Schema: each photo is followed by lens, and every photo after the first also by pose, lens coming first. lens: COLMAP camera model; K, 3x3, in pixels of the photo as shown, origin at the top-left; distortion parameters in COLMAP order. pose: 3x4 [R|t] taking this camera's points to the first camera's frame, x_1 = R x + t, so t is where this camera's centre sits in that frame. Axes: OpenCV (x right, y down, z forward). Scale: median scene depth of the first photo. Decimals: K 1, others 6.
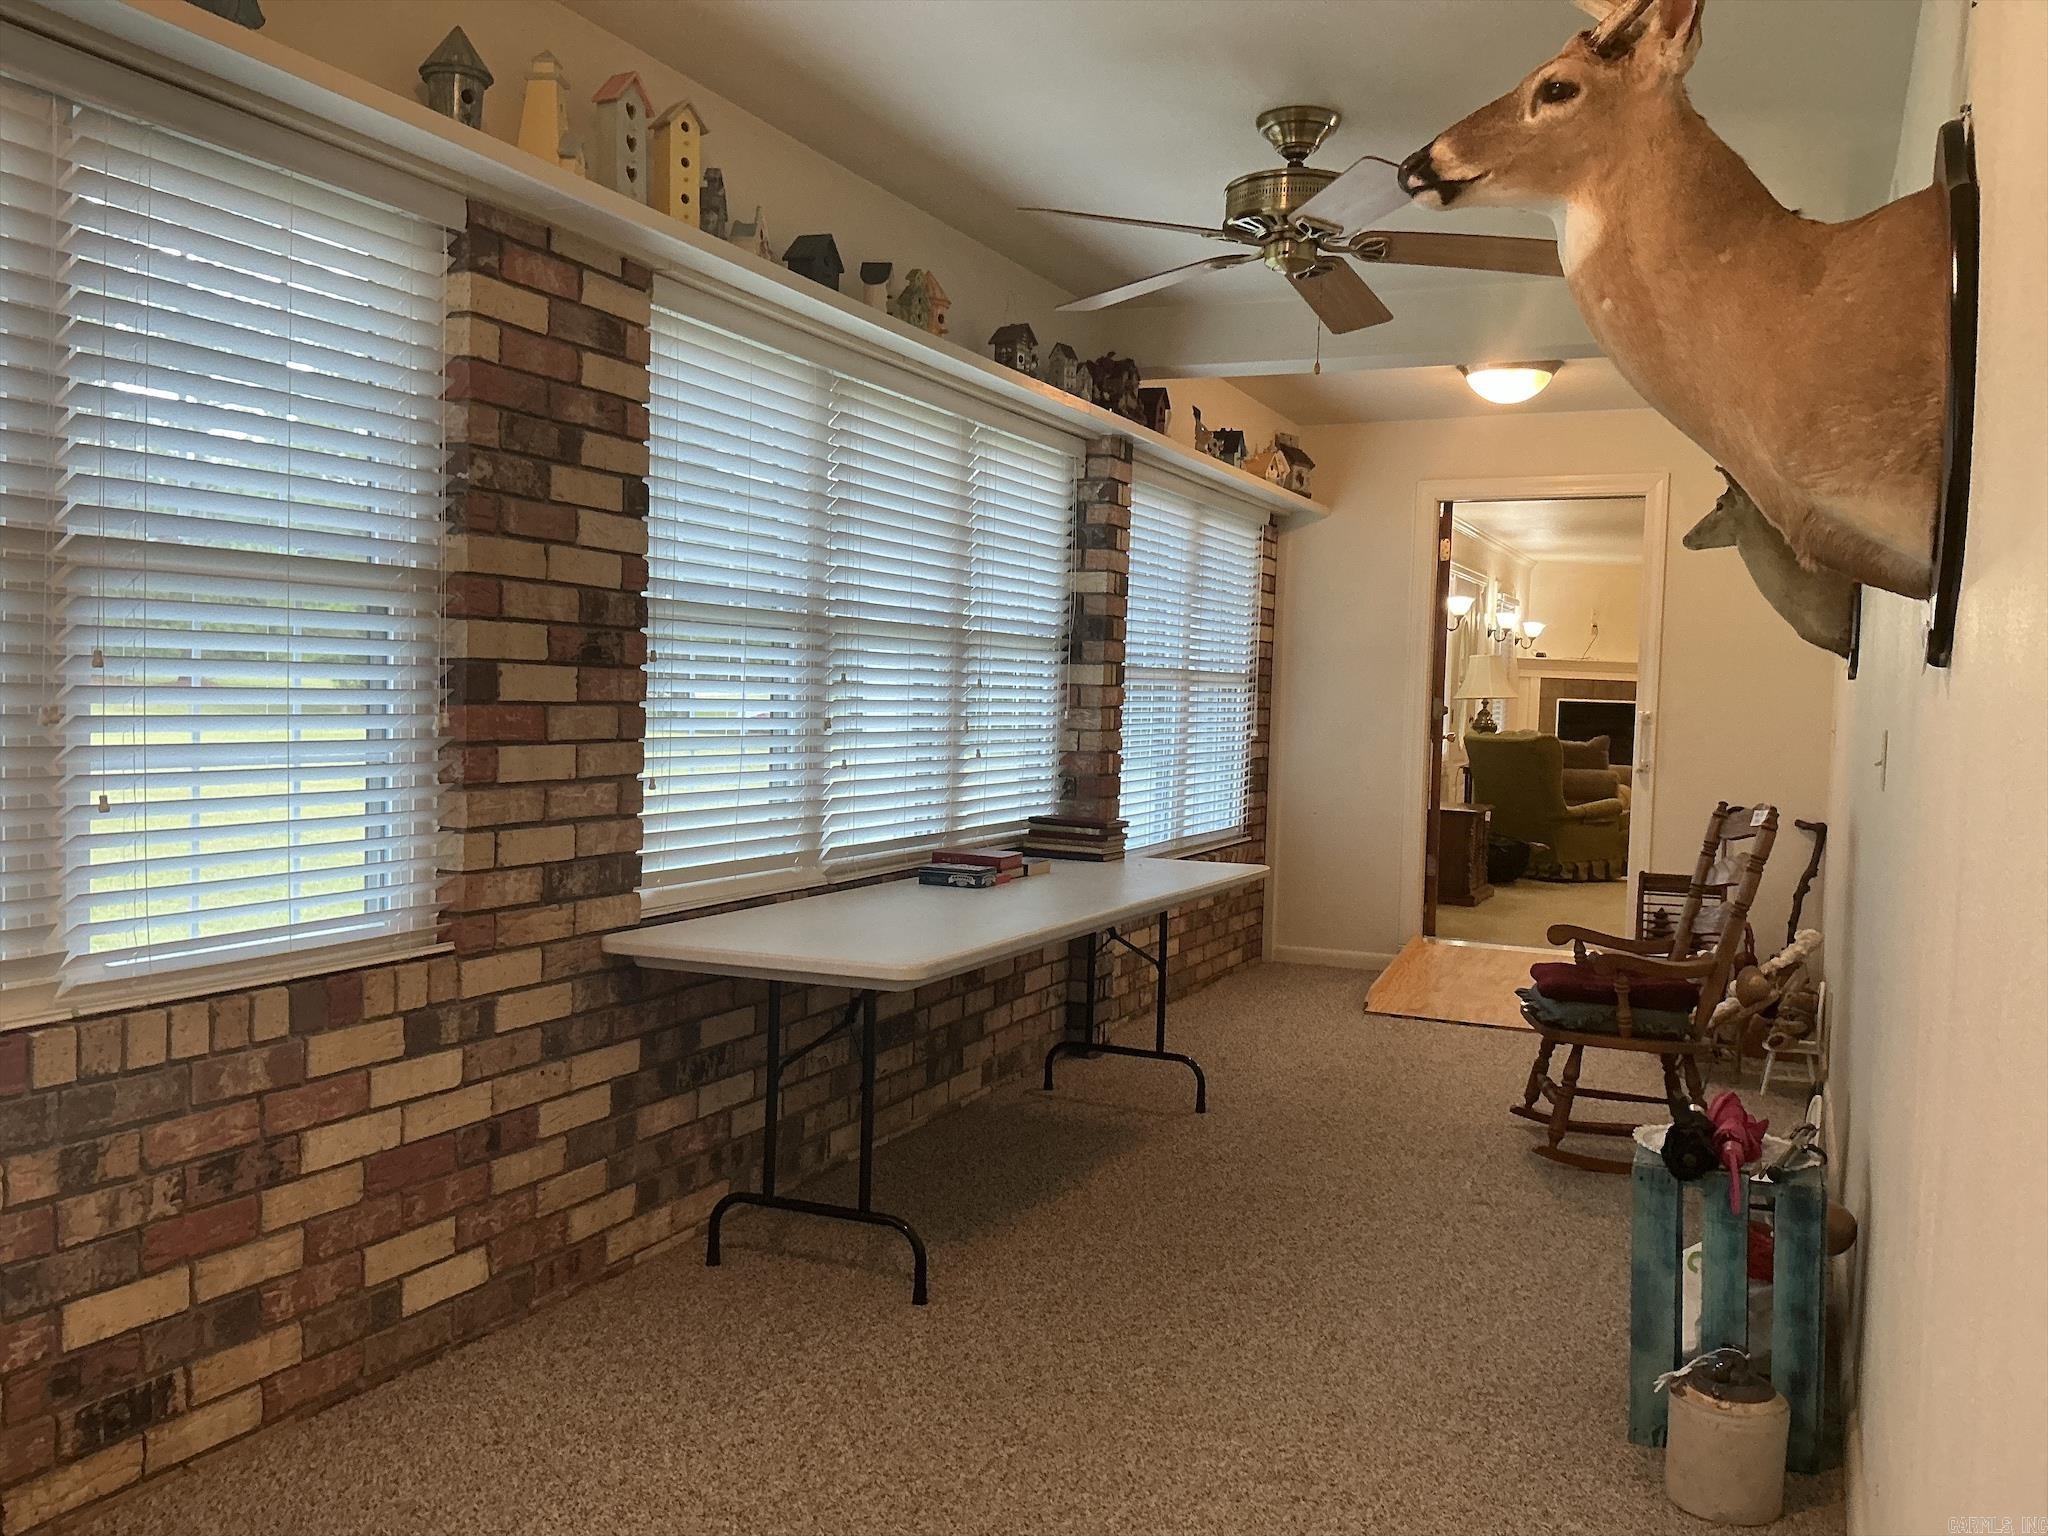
lens RADIAL K [[1694.9, 0, 1027.4], [0, 1694.9, 763.0], [0, 0, 1]] dist [0.156685, -0.341251]
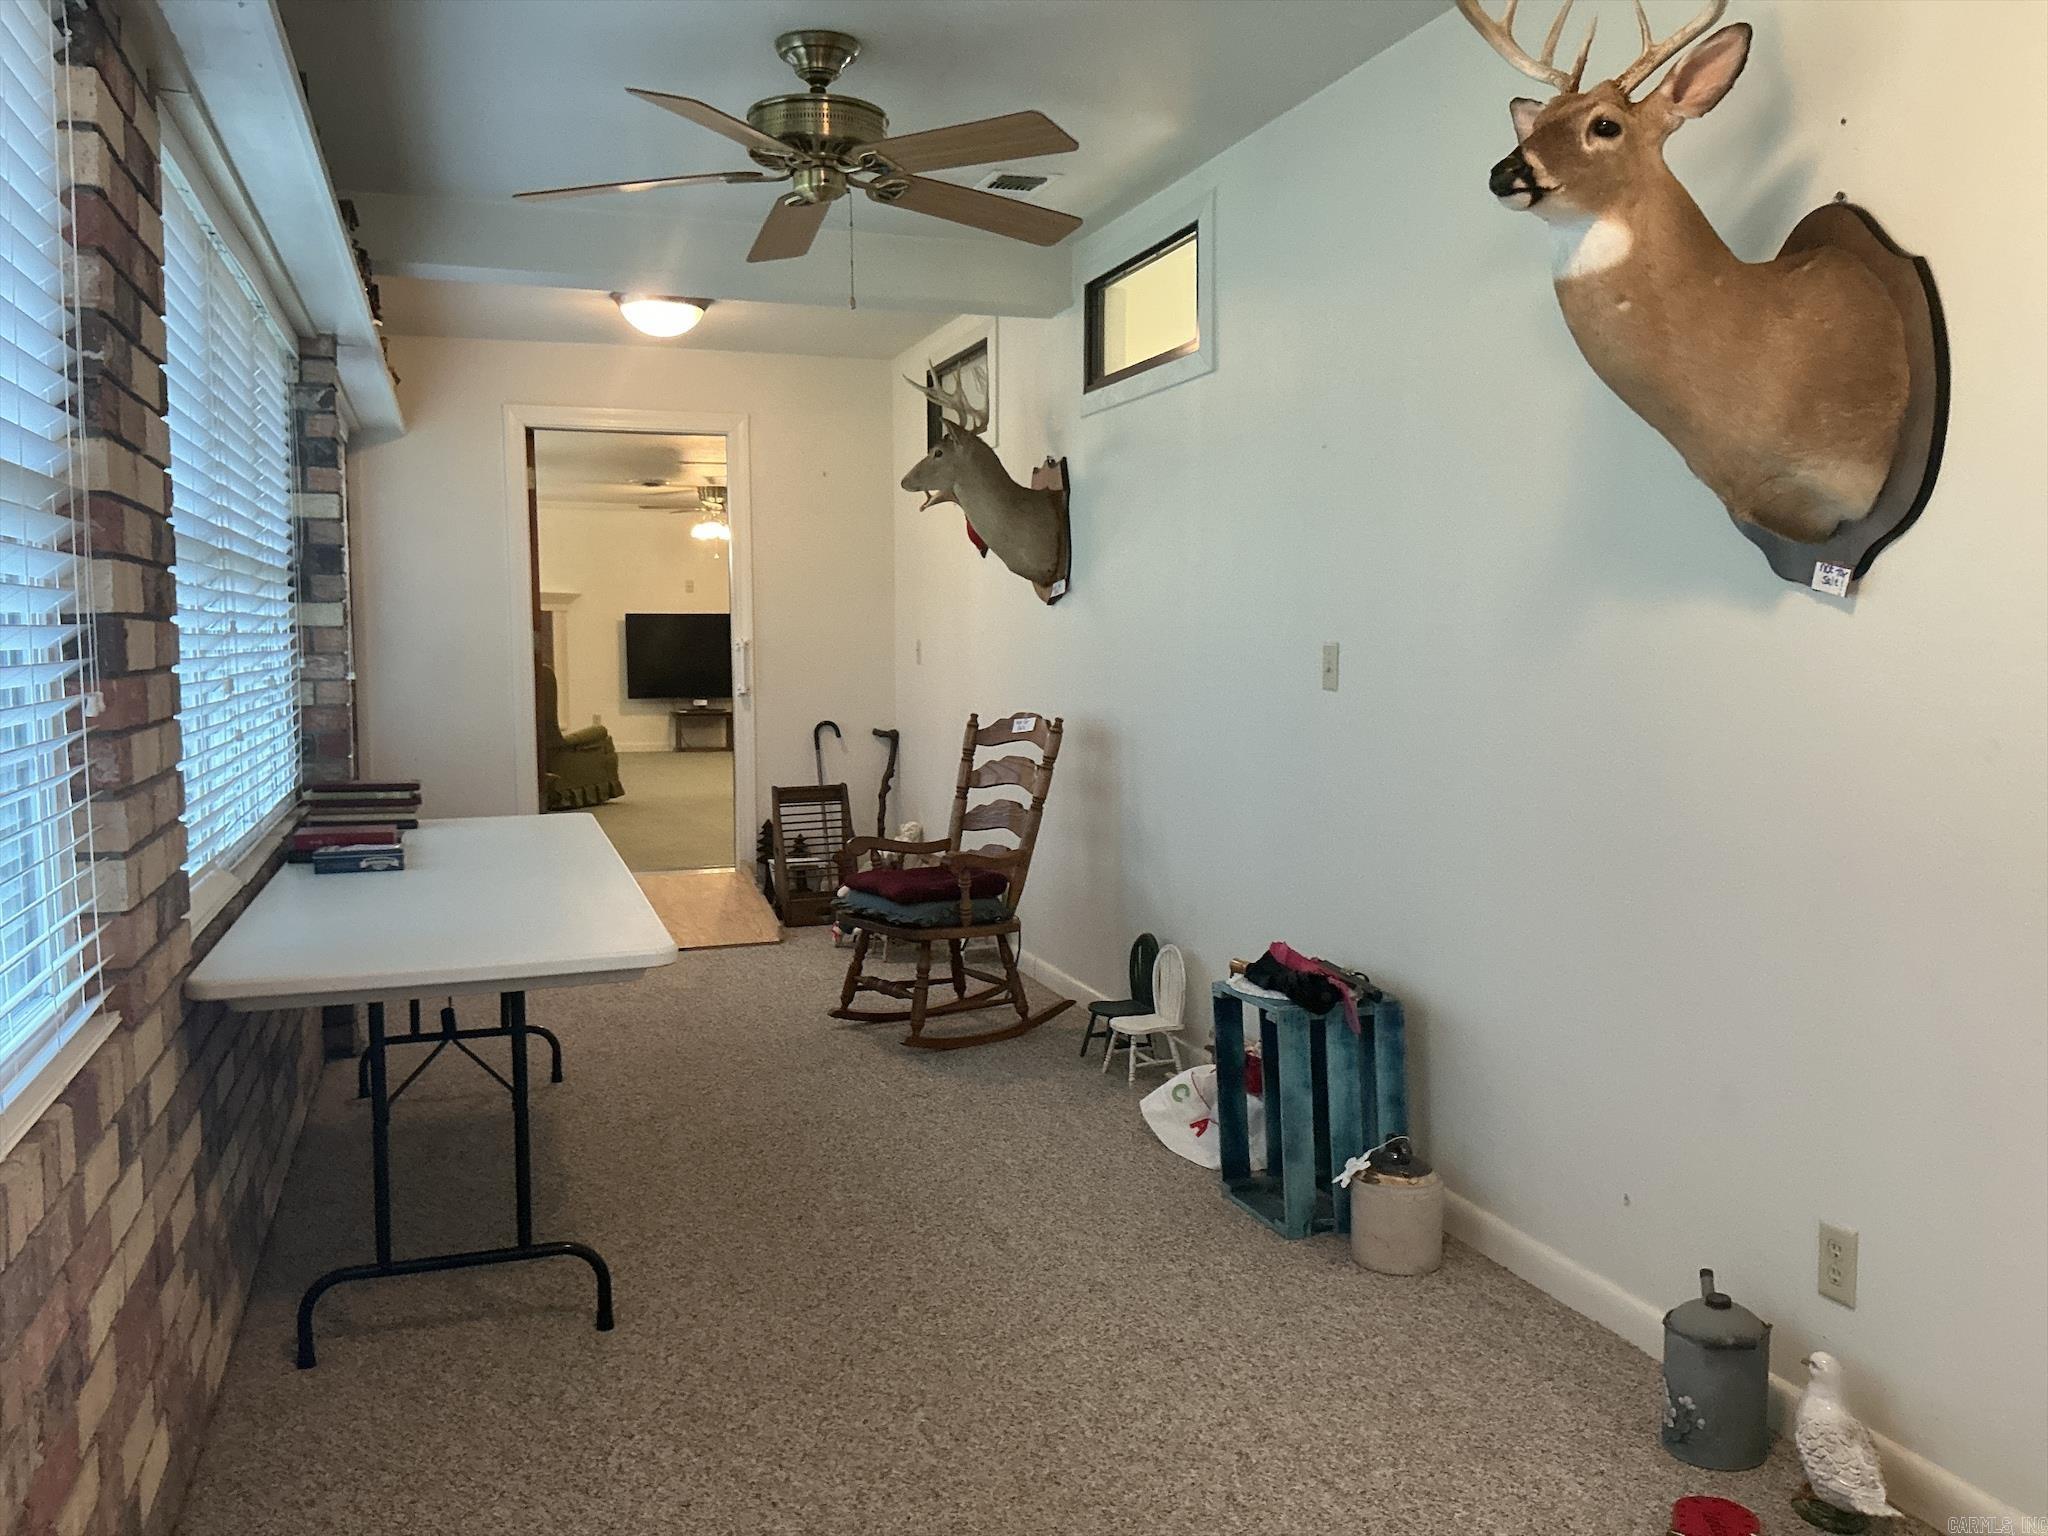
lens RADIAL K [[1694.9, 0, 1027.4], [0, 1694.9, 763.0], [0, 0, 1]] dist [0.156685, -0.341251]
pose [[0.744872, -0.083895, 0.661912, -0.440282], [0.056075, 0.996425, 0.063190, -0.019790], [-0.664847, -0.009952, 0.746914, 0.180371]]
